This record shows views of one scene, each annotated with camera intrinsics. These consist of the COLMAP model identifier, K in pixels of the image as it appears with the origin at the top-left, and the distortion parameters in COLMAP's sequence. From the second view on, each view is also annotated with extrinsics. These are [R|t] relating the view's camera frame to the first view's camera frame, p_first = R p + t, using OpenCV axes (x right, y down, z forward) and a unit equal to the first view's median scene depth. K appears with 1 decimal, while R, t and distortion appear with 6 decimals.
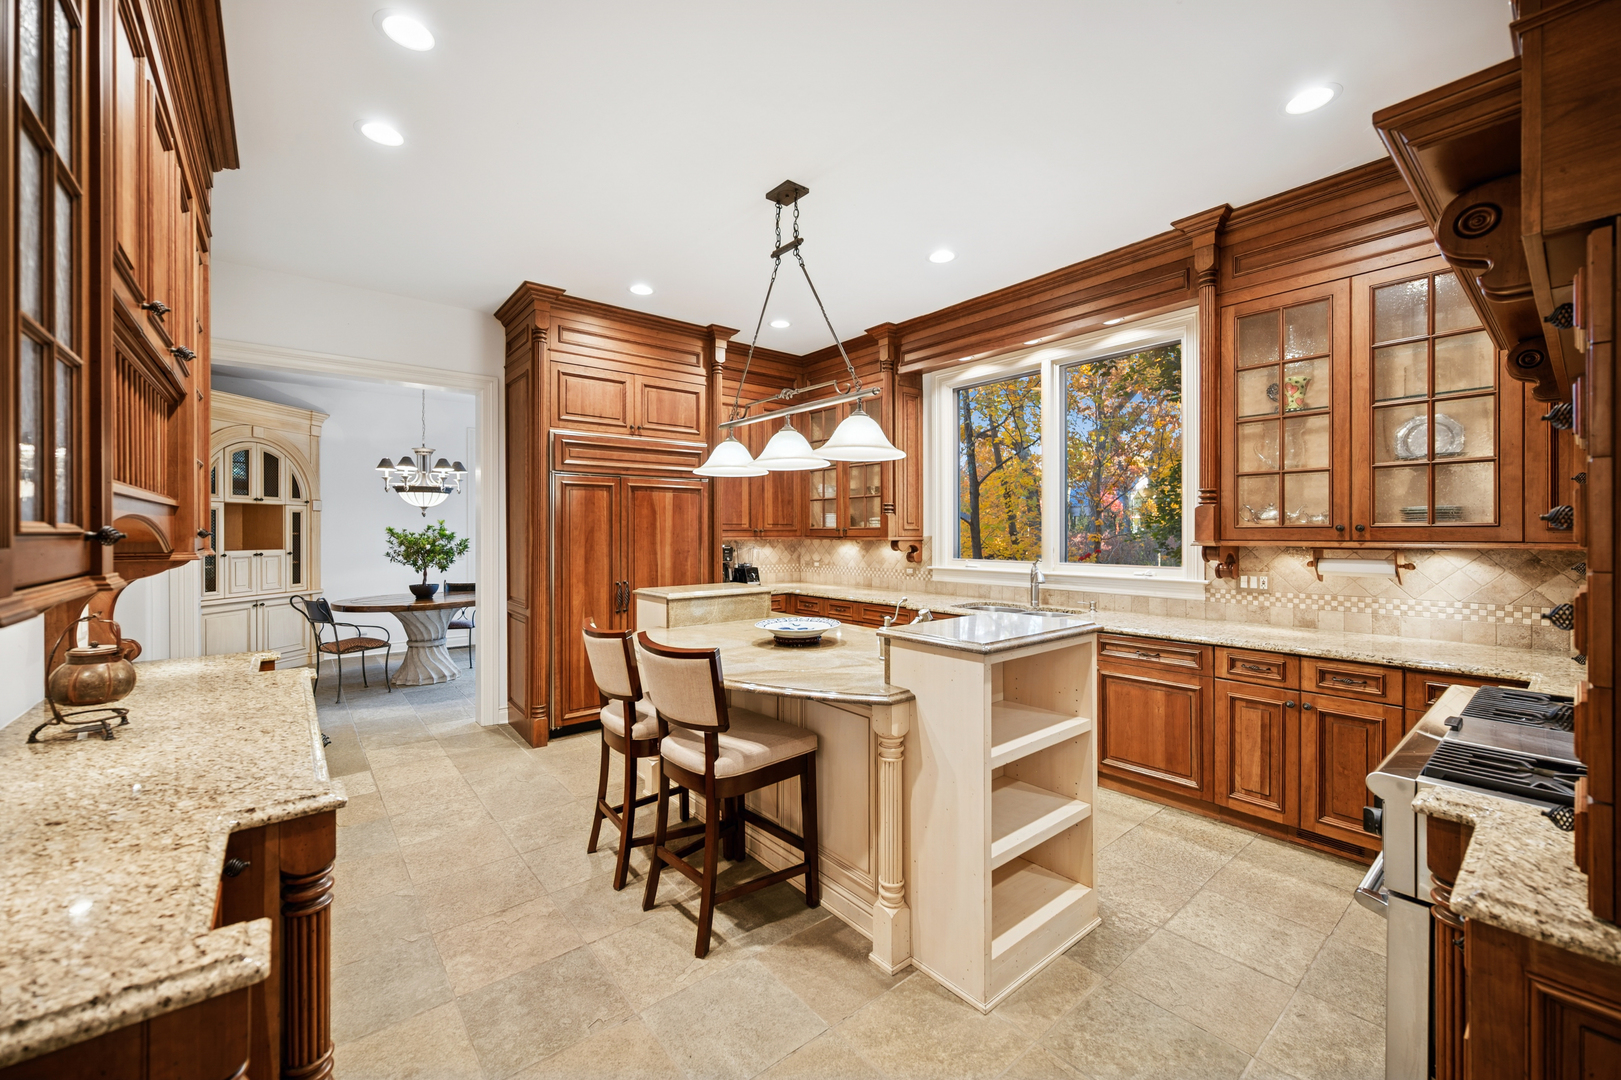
lens RADIAL K [[640.5, 0, 808.3], [0, 640.5, 535.9], [0, 0, 1]] dist [-0.000263, 0.000022]
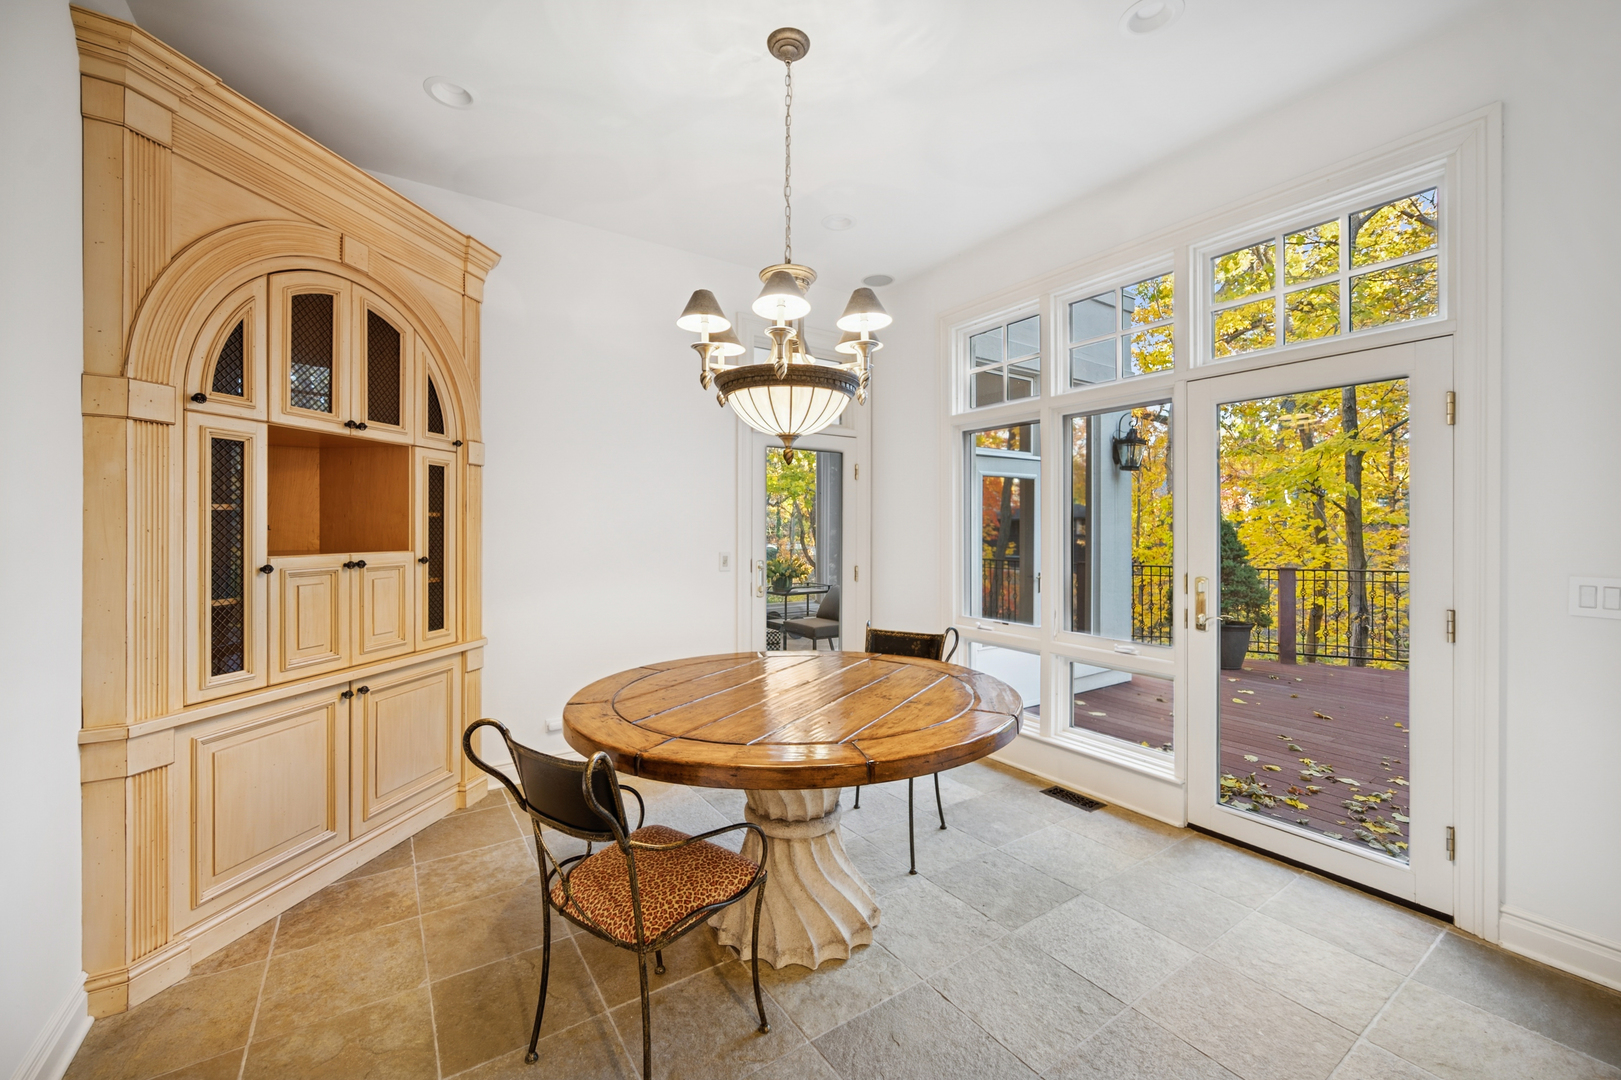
lens RADIAL K [[640.5, 0, 811.6], [0, 640.5, 535.2], [0, 0, 1]] dist [-0.000263, 0.000022]
pose [[0.996336, 0.002230, -0.085497, -0.546830], [-0.002285, 0.999997, -0.000539, 0.010786], [0.085495, 0.000732, 0.996338, 0.633677]]
